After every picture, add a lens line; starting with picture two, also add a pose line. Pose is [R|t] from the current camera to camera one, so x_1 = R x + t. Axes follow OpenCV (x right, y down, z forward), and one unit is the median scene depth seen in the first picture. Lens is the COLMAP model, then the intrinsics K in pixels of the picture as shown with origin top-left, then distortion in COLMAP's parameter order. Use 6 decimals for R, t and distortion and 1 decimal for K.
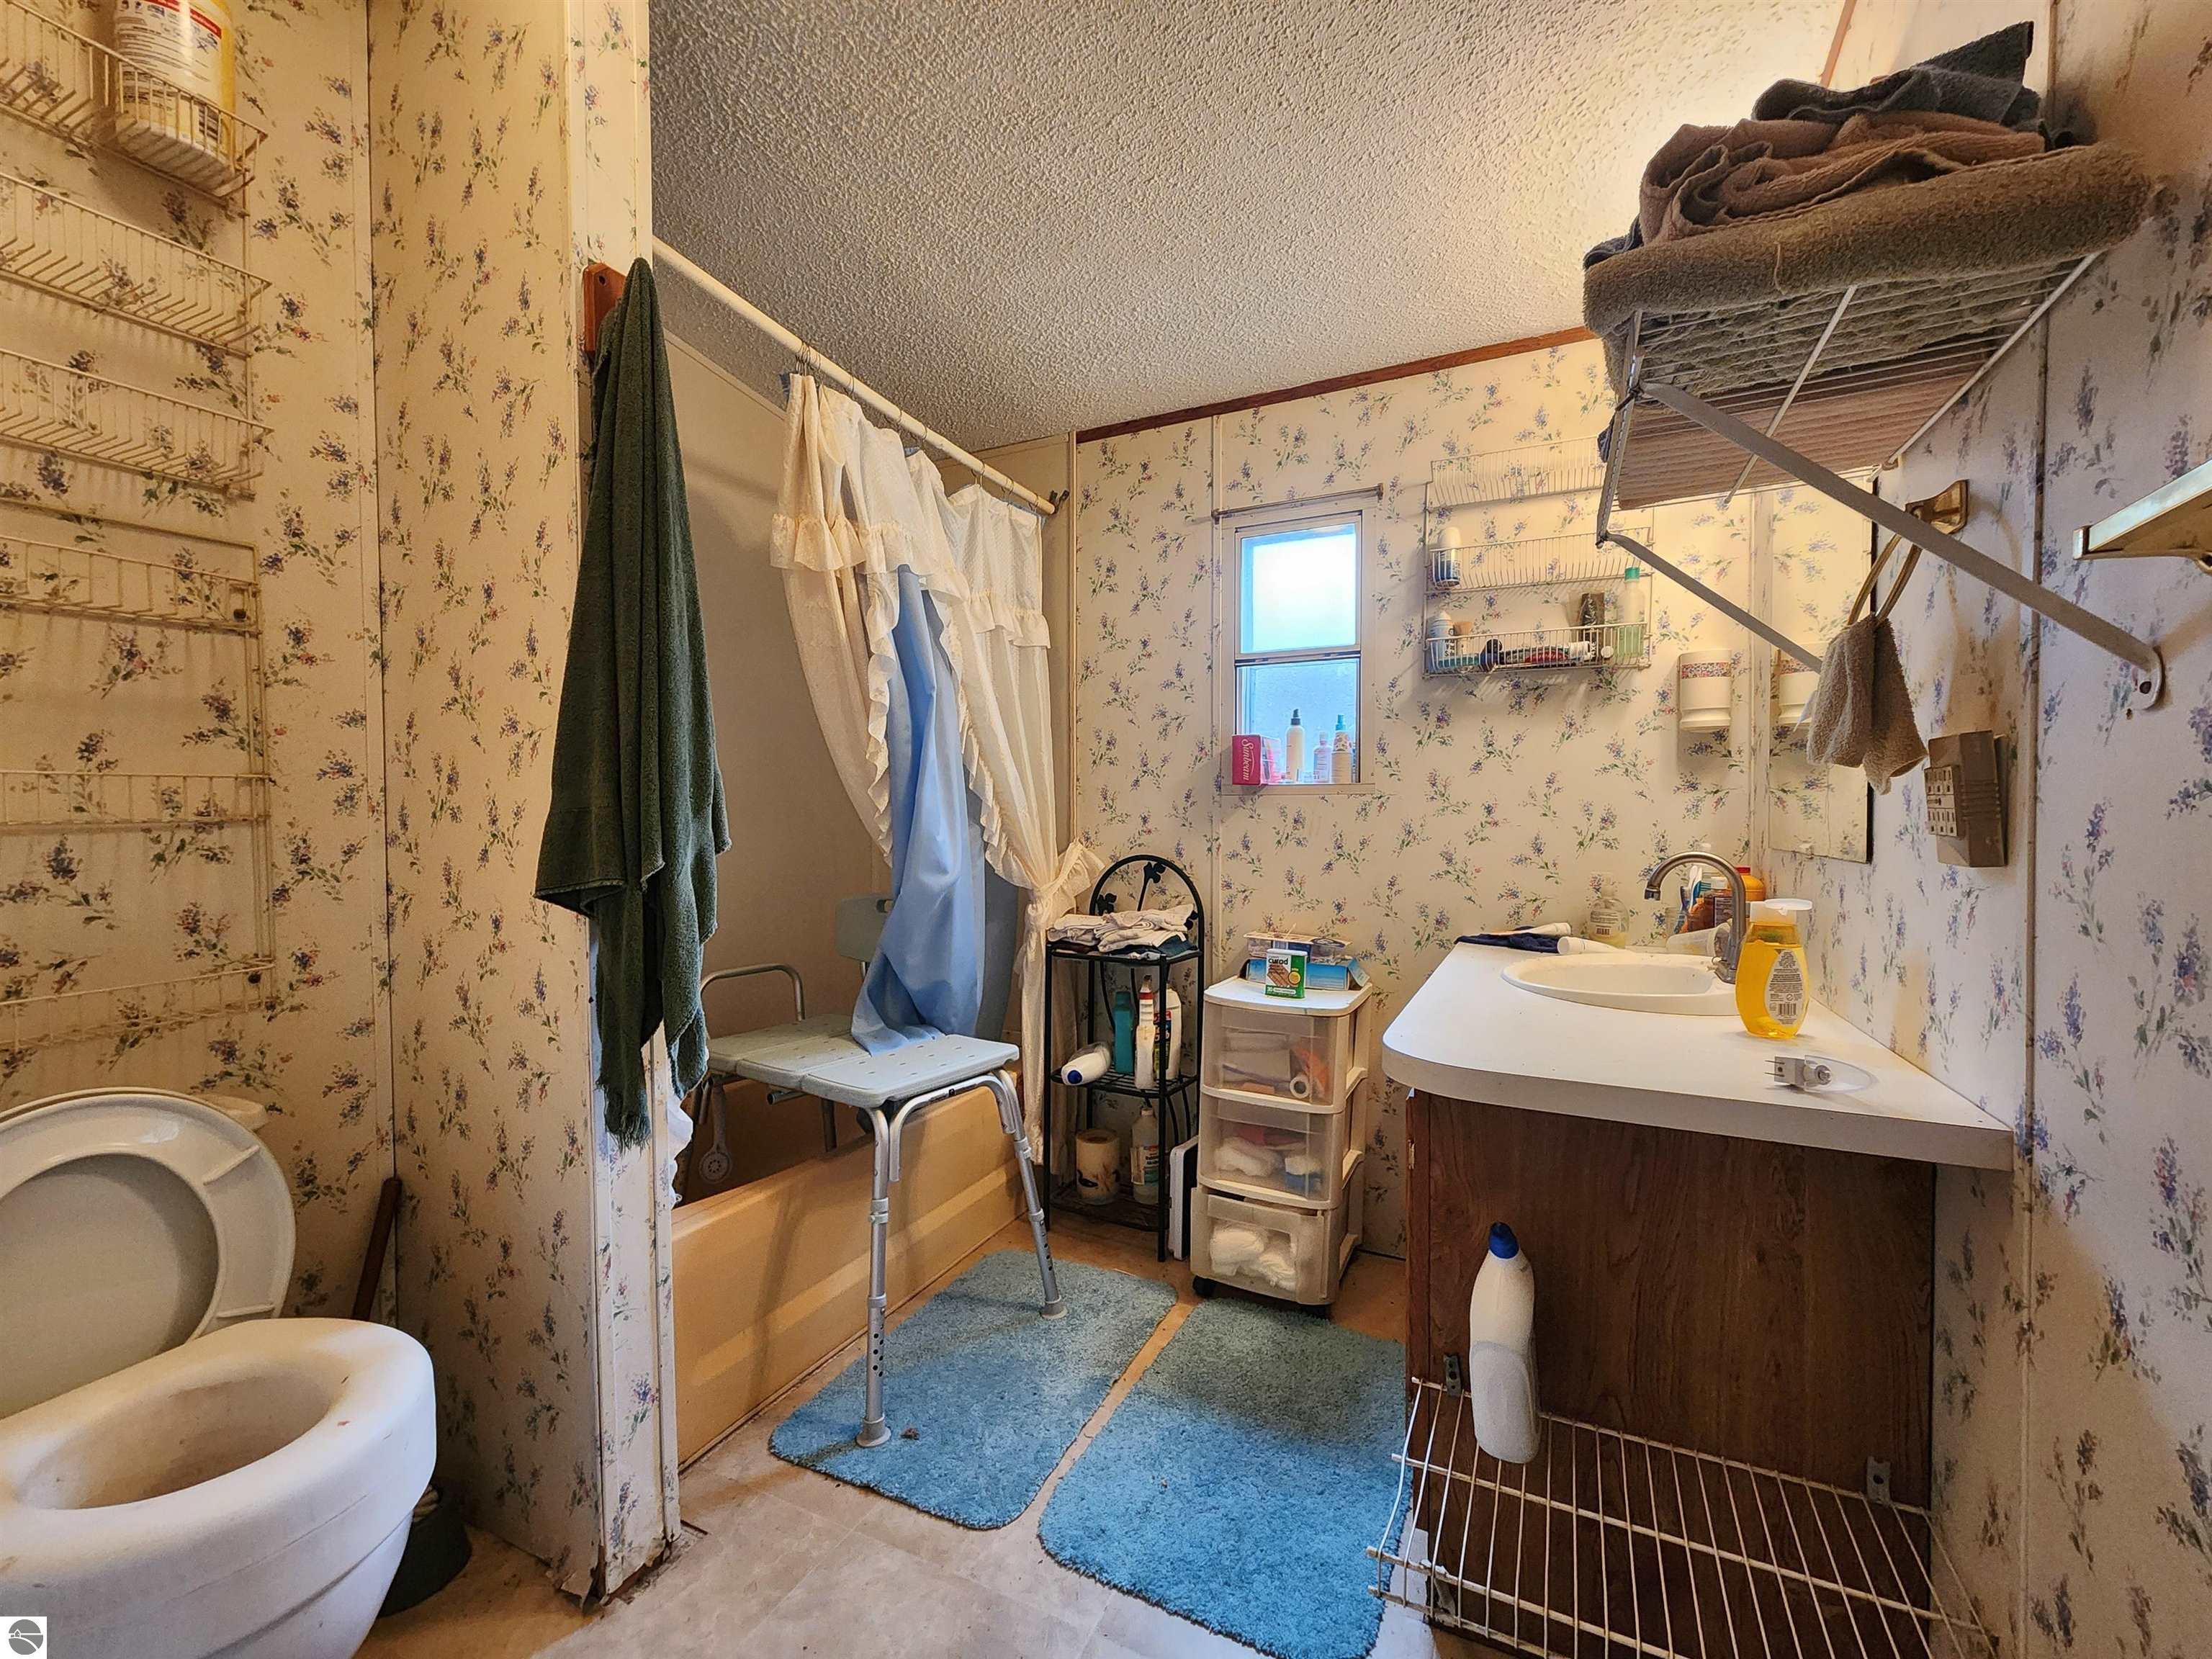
lens RADIAL K [[912.7, 0, 1112.1], [0, 912.7, 830.9], [0, 0, 1]] dist [0.001322, 0.001014]
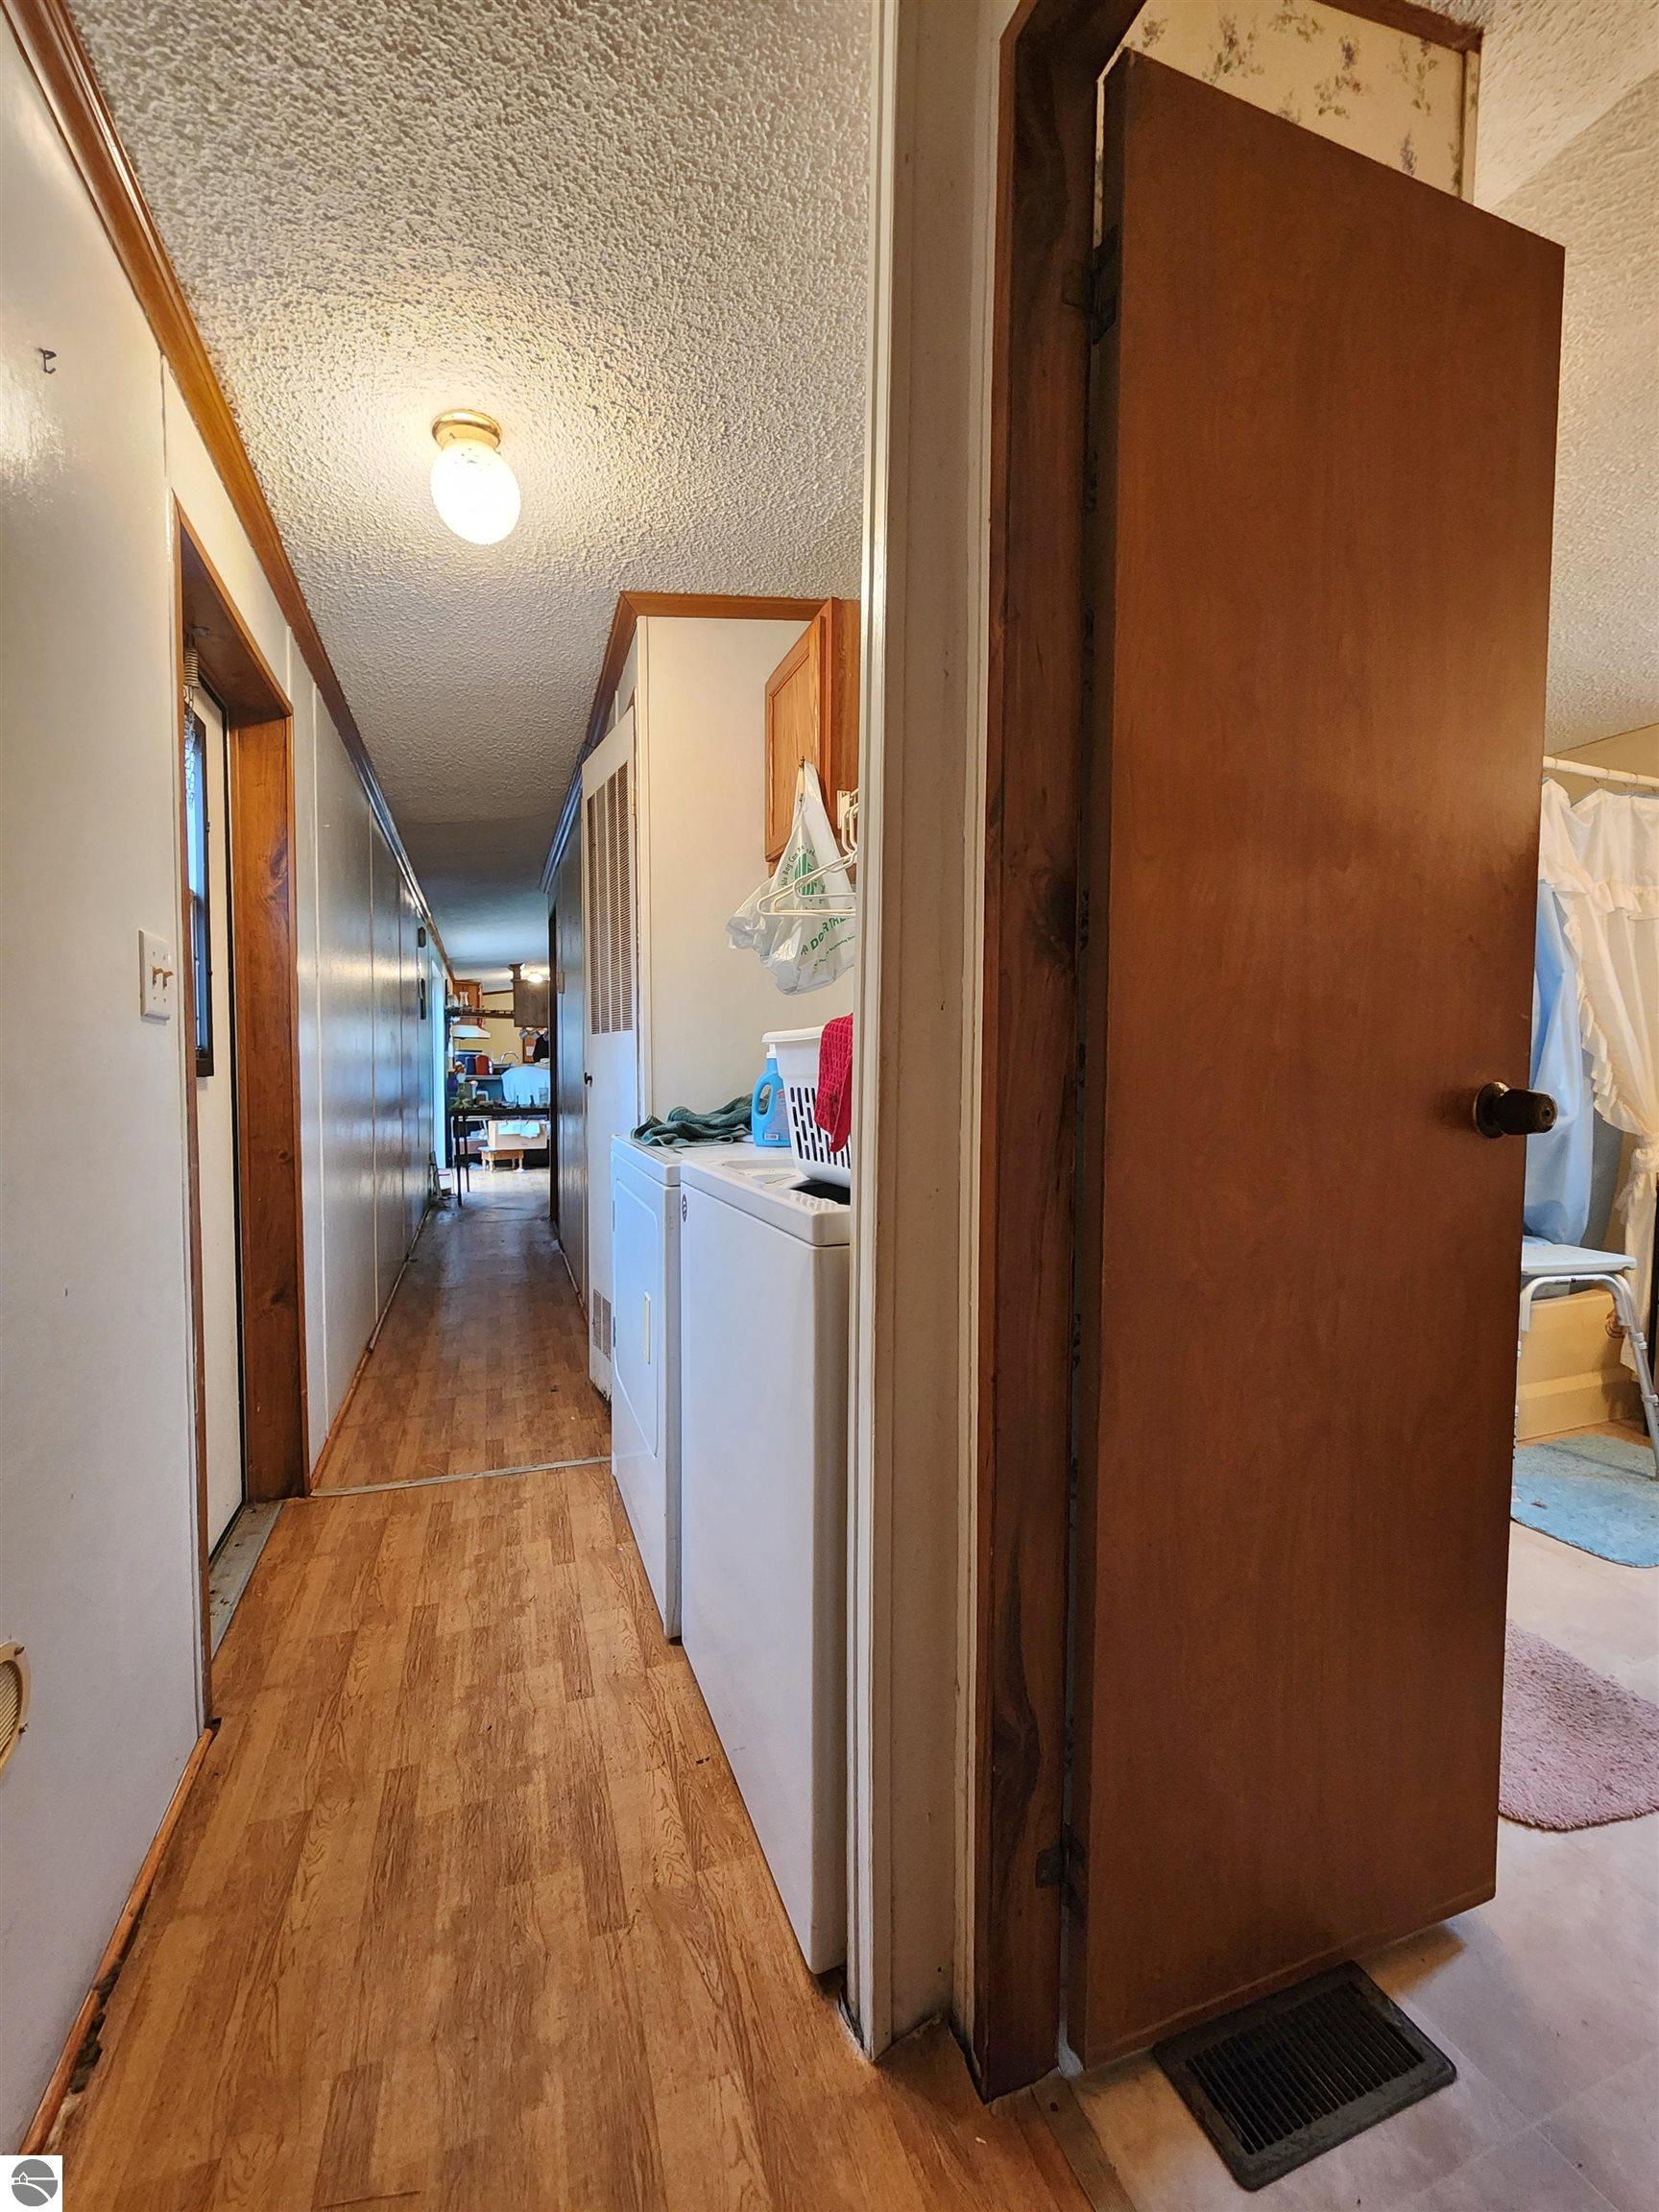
lens RADIAL K [[912.7, 0, 842.0], [0, 912.7, 1102.8], [0, 0, 1]] dist [0.001322, 0.001014]
pose [[0.731450, 0.034704, -0.681011, -0.045880], [-0.016973, 0.999321, 0.032694, 0.003220], [0.681684, -0.012355, 0.731543, -0.536891]]
